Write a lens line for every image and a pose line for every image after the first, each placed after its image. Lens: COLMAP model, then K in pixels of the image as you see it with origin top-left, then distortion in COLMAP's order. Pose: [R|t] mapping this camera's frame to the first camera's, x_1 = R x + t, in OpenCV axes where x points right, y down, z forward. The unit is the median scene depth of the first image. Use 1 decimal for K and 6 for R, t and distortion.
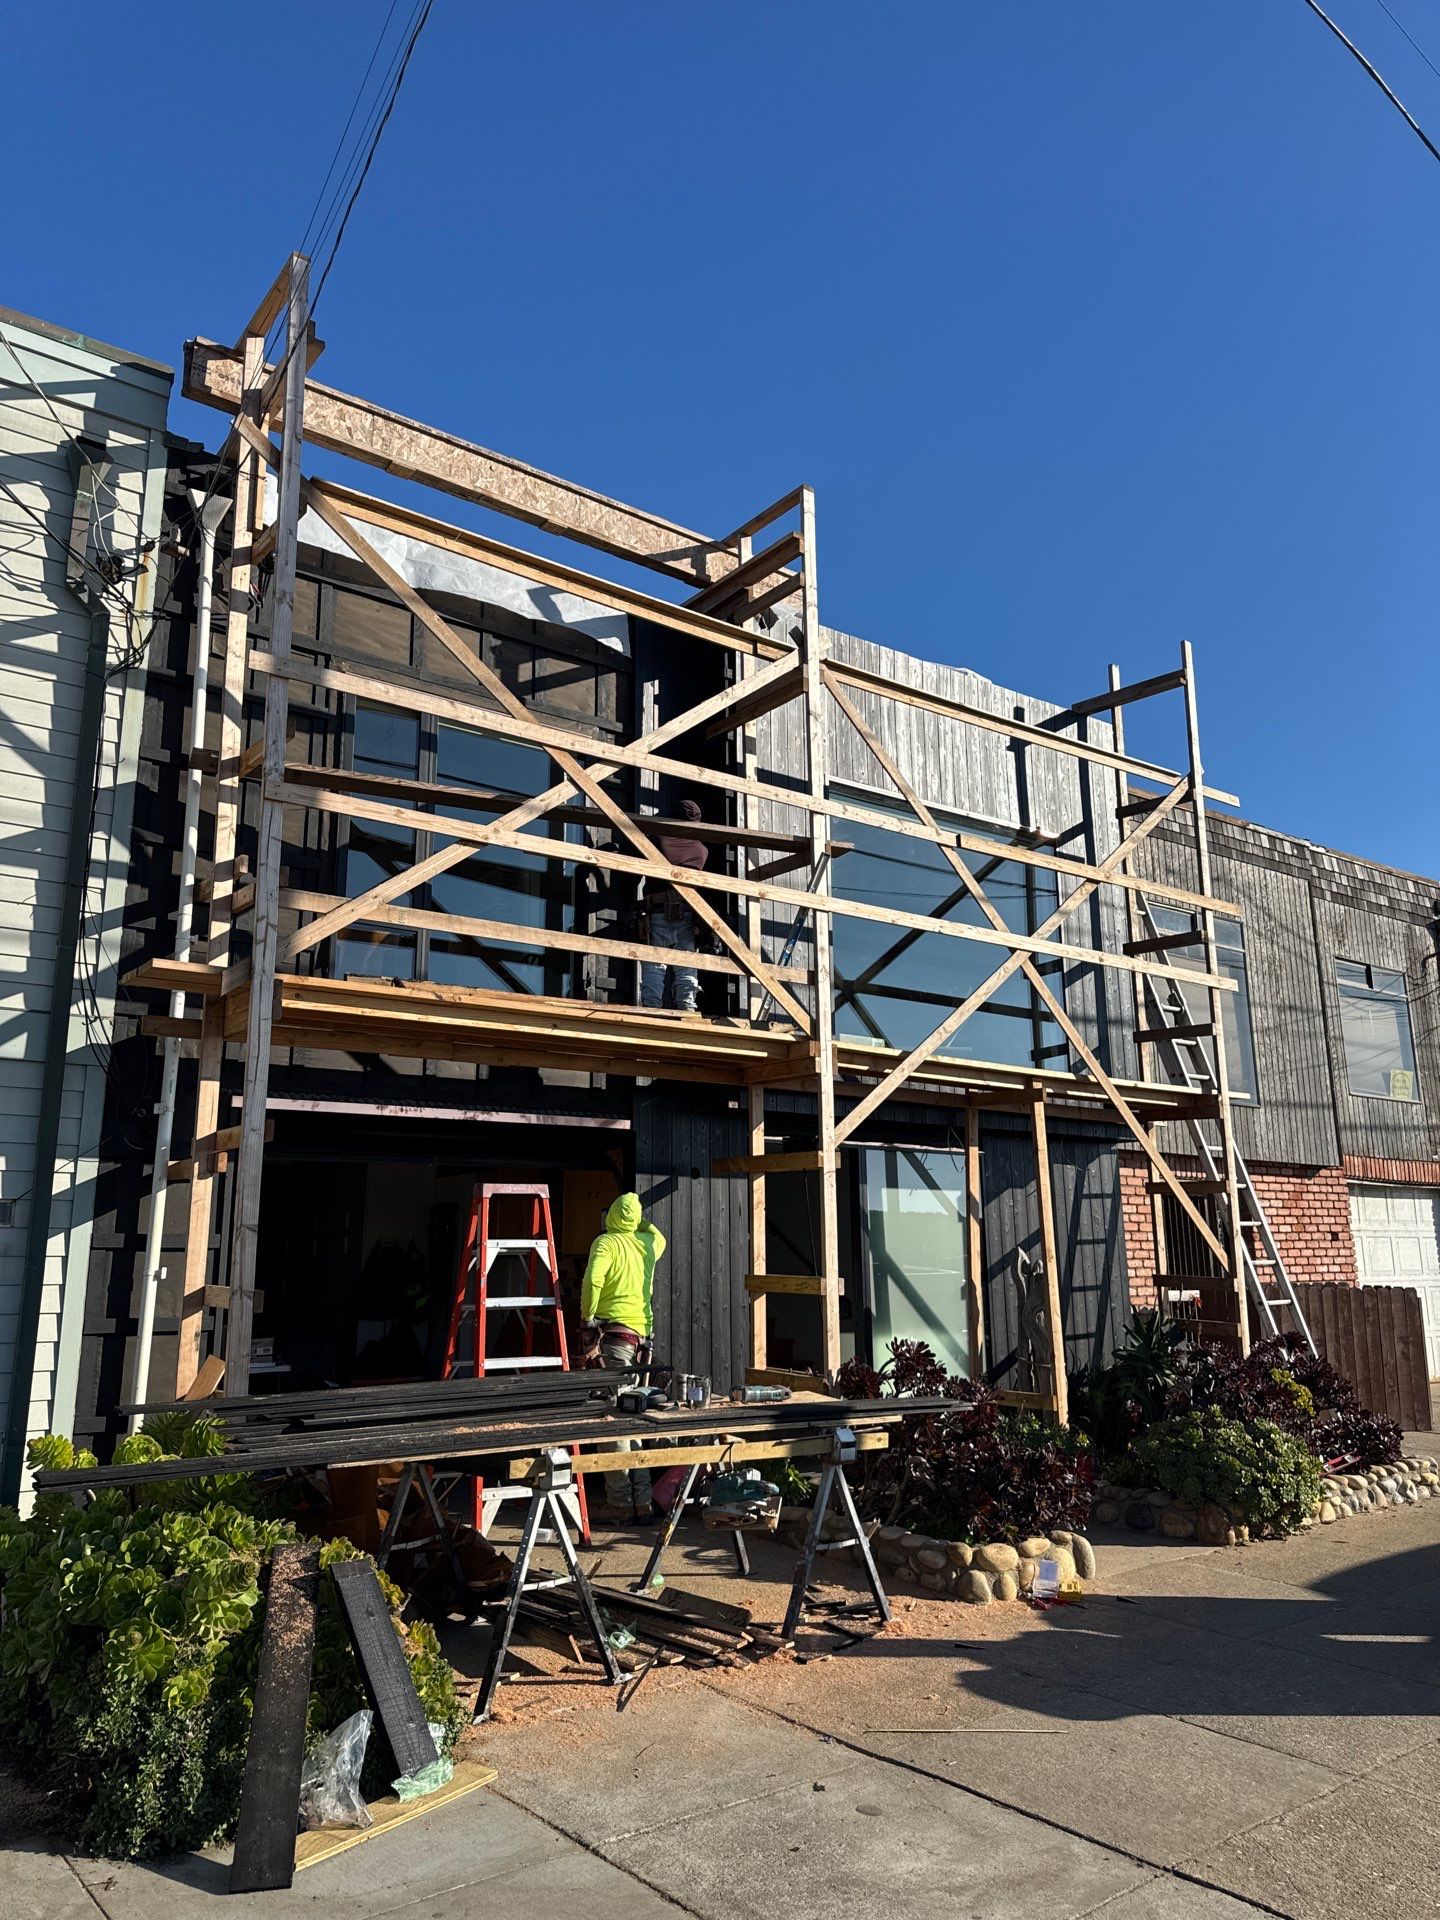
lens RADIAL K [[1377.7, 0, 720.0], [0, 1377.7, 960.0], [0, 0, 1]] dist [0.075880, -0.094670]
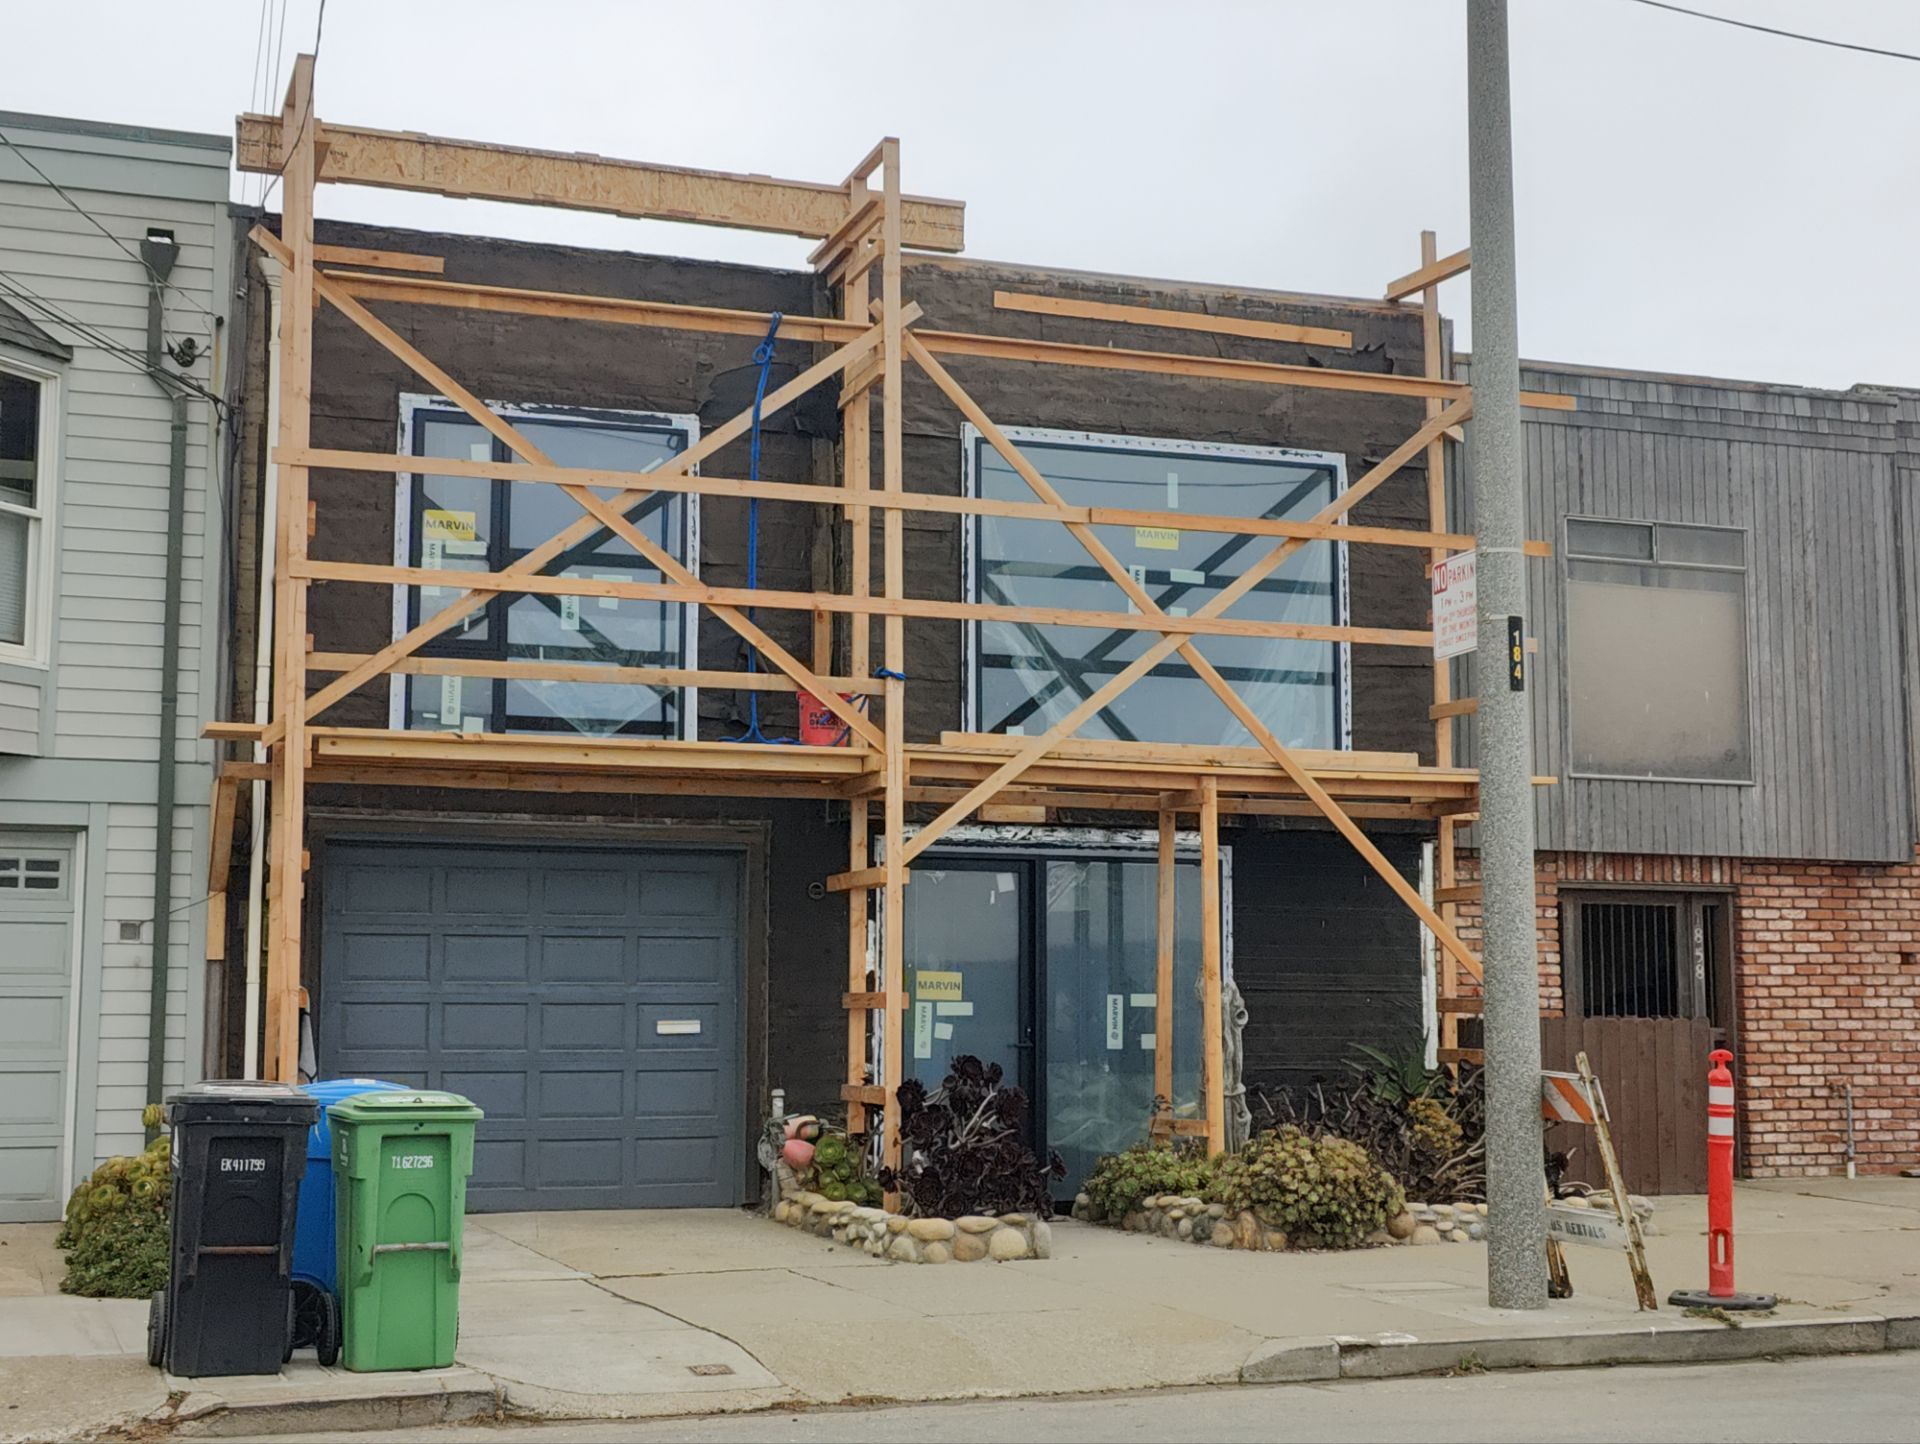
lens RADIAL K [[2675.0, 0, 960.0], [0, 2675.0, 722.0], [0, 0, 1]] dist [-0.037734, -0.048597]
pose [[0.957376, -0.034084, -0.286827, 0.676937], [0.059974, 0.994829, 0.081963, -0.116626], [0.282550, -0.095672, 0.954470, -0.784518]]
